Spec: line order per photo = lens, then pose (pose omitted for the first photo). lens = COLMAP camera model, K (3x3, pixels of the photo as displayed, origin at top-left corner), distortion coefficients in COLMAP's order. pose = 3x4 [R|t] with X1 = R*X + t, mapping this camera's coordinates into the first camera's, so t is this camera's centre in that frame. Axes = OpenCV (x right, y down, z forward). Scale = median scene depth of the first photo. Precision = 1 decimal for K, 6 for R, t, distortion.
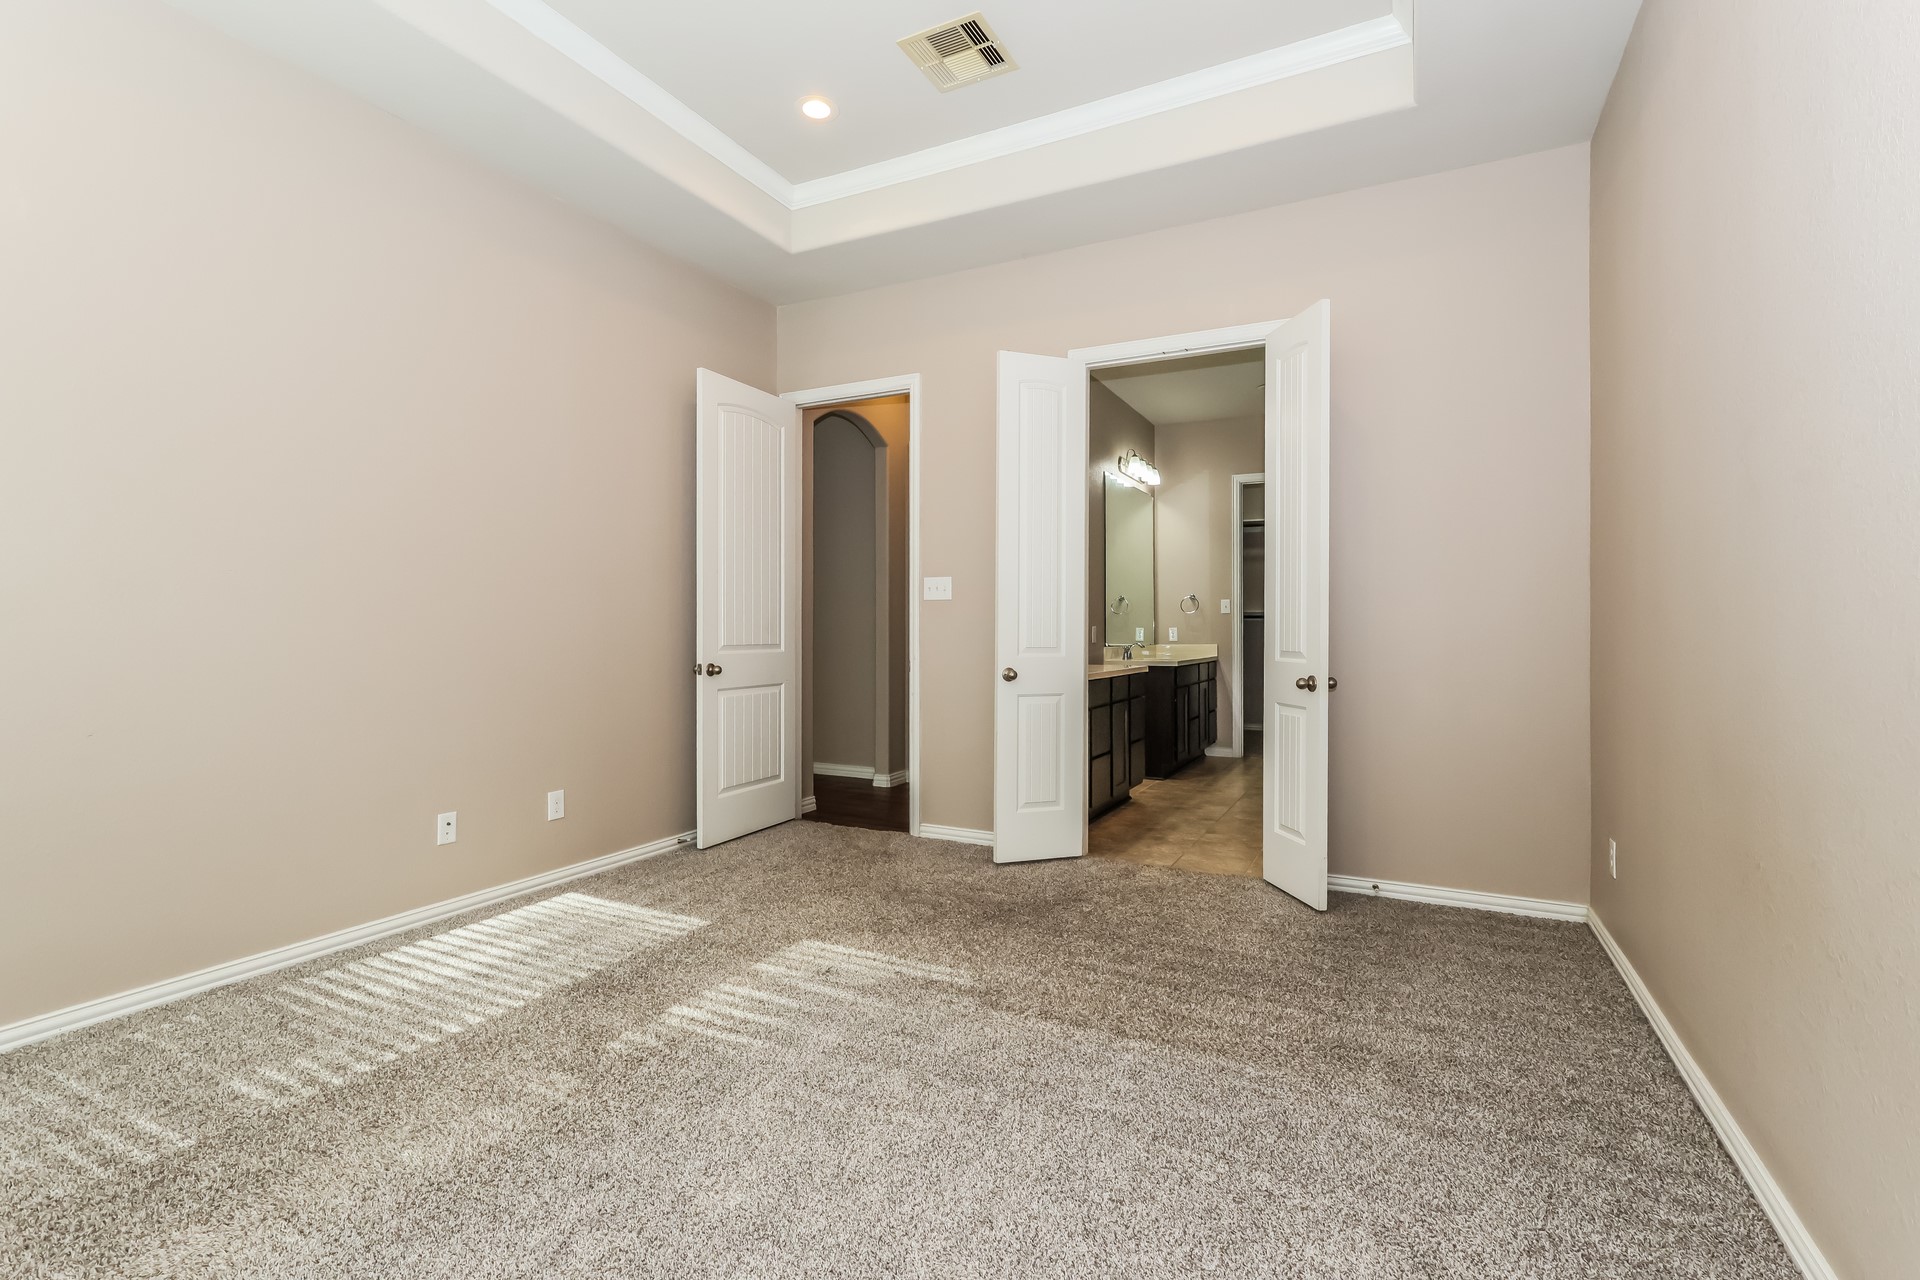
lens RADIAL K [[893.9, 0, 960.6], [0, 893.9, 636.1], [0, 0, 1]] dist [-0.001072, -0.000422]
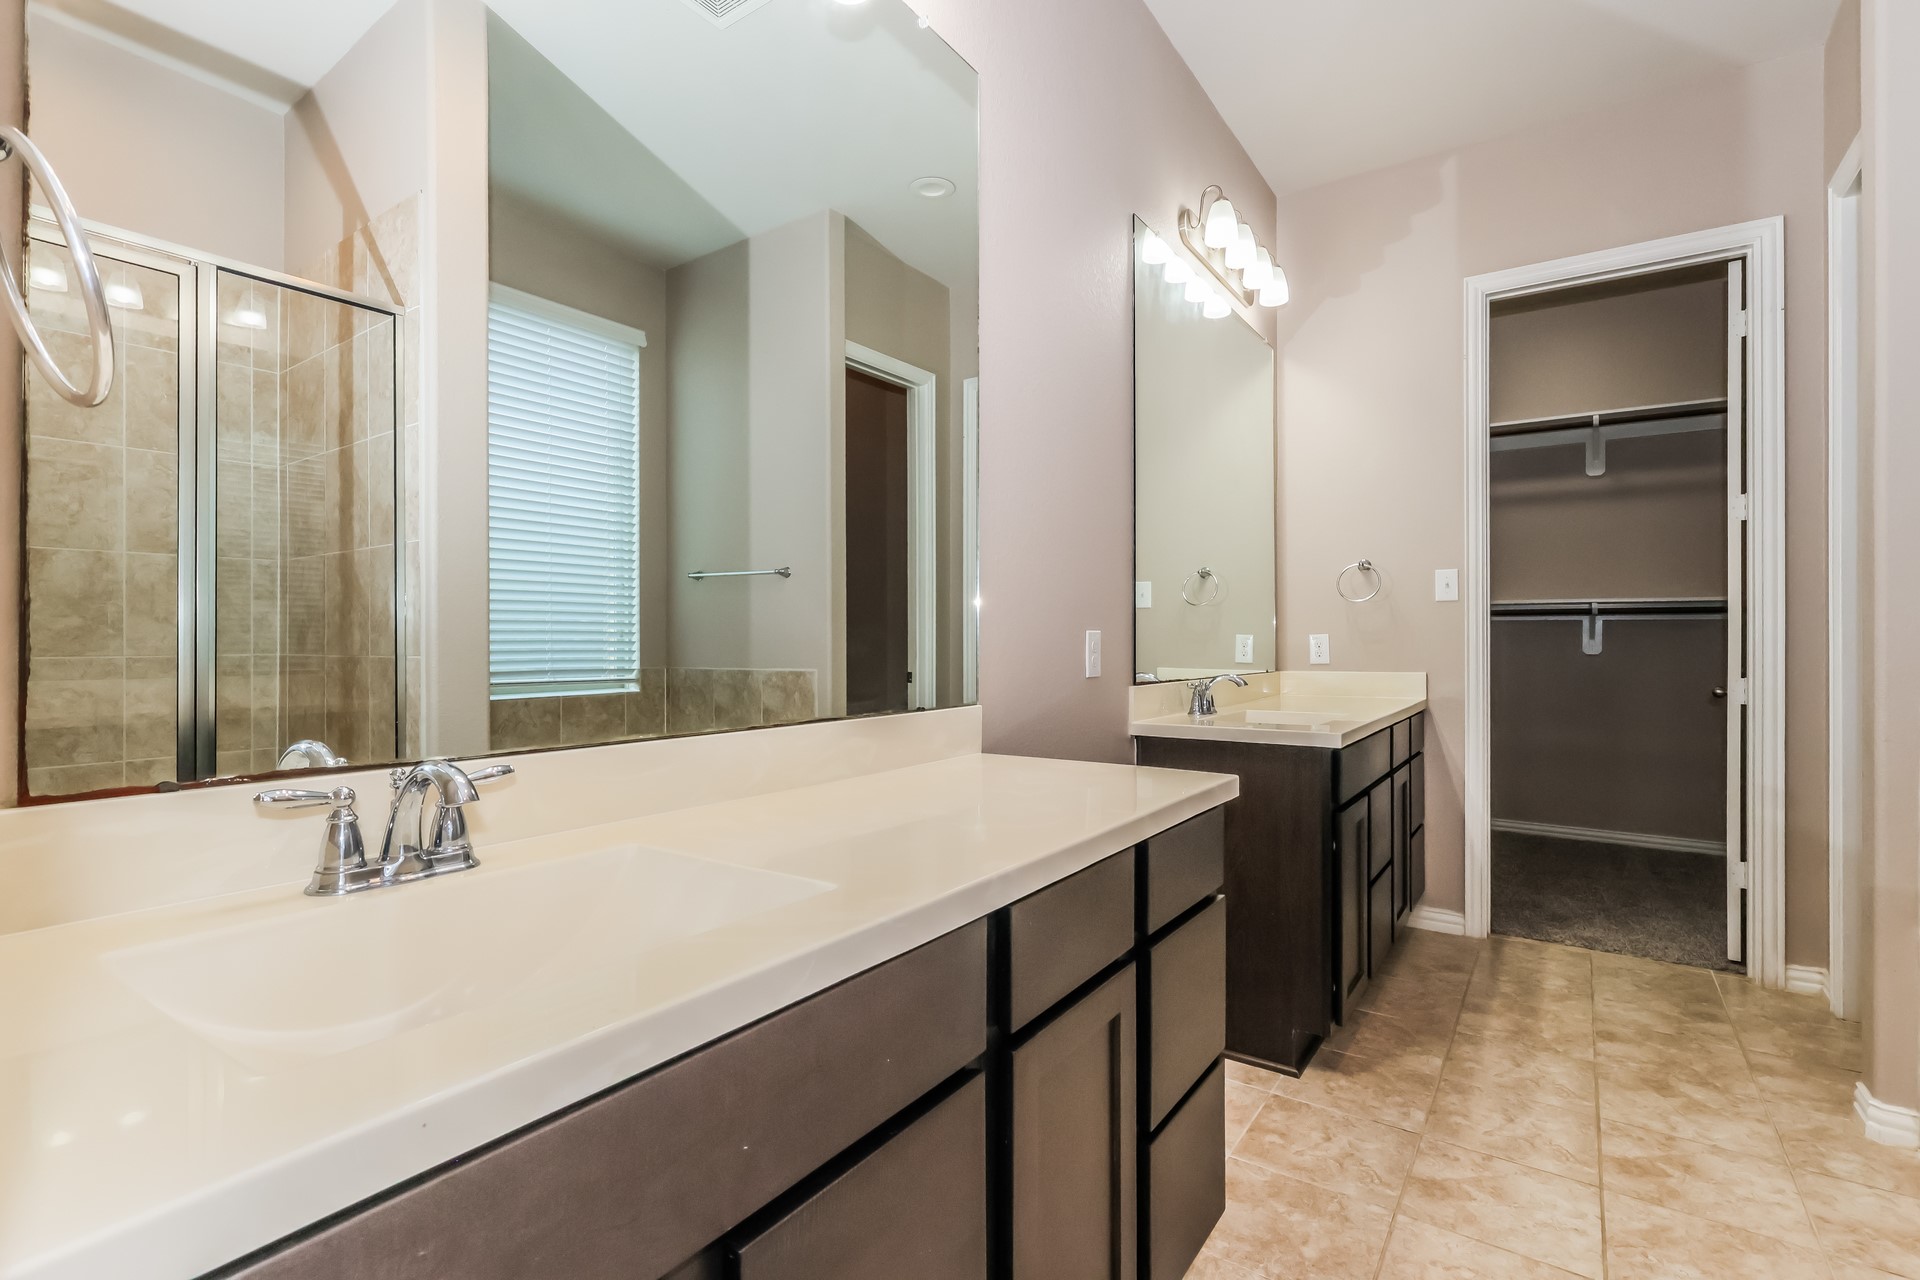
lens RADIAL K [[893.9, 0, 955.5], [0, 893.9, 641.8], [0, 0, 1]] dist [-0.001072, -0.000422]
pose [[0.989663, 0.001098, -0.143406, 0.123567], [-0.000766, 0.999997, 0.002368, -0.006391], [0.143408, -0.002234, 0.989661, 0.541026]]
